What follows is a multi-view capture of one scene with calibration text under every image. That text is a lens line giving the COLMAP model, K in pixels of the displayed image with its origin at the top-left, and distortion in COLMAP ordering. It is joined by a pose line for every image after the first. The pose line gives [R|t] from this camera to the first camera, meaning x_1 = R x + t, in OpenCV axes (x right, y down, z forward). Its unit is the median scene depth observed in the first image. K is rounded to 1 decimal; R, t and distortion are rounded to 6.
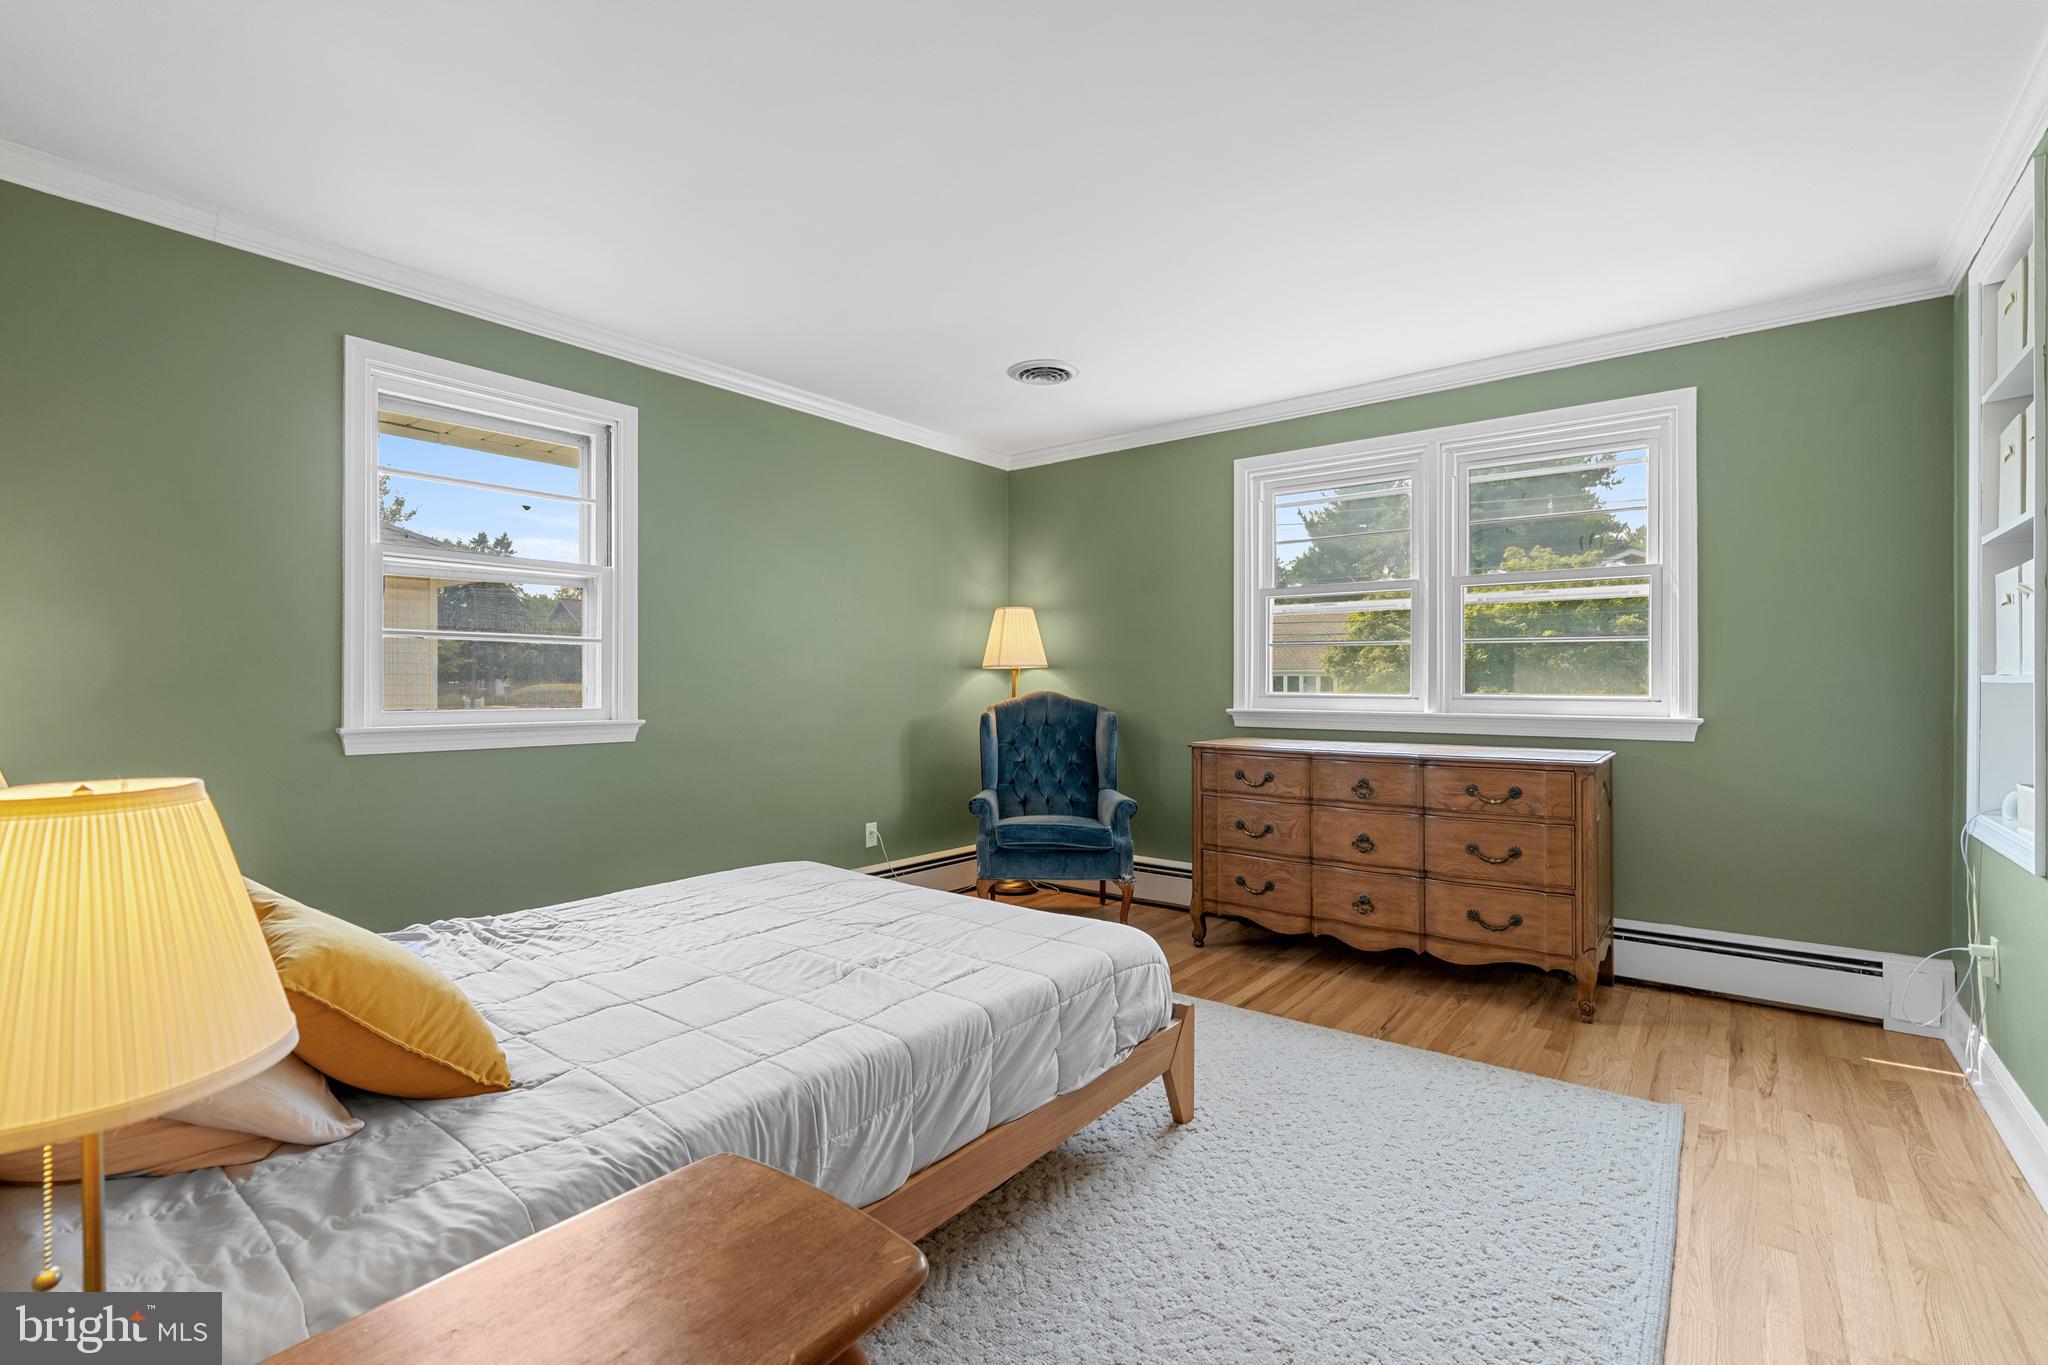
lens RADIAL K [[925.1, 0, 1024.0], [0, 925.1, 682.5], [0, 0, 1]] dist [-0.009493, 0.004205]
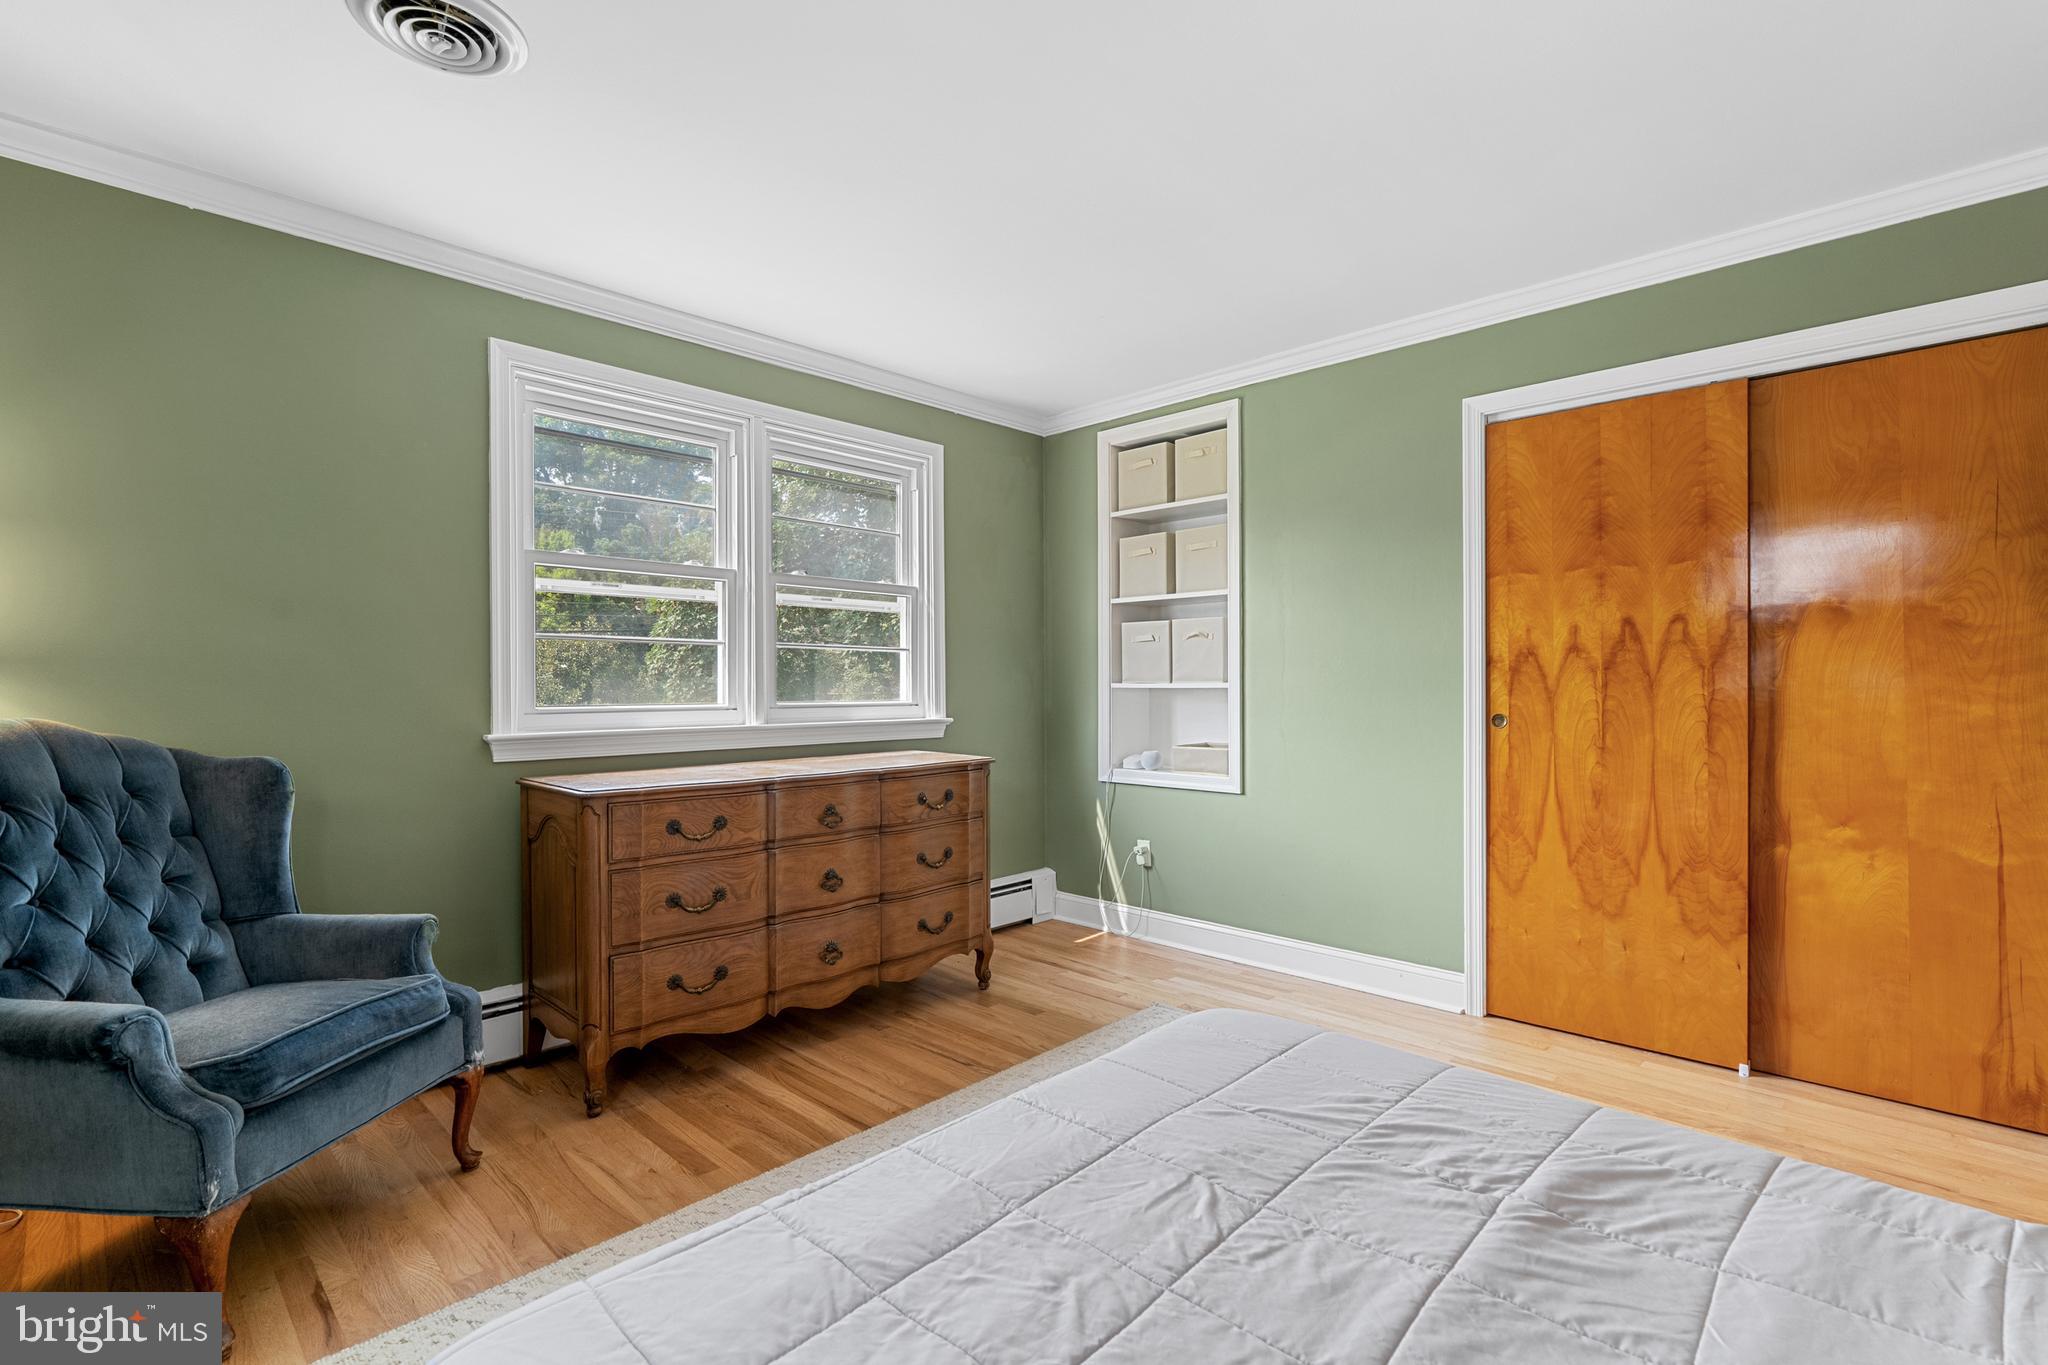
lens RADIAL K [[925.1, 0, 1024.0], [0, 925.1, 682.5], [0, 0, 1]] dist [-0.009493, 0.004205]
pose [[0.106151, -0.001456, 0.994349, -0.463368], [0.000976, 0.999999, 0.001360, -0.008937], [-0.994350, 0.000826, 0.106153, 0.744830]]
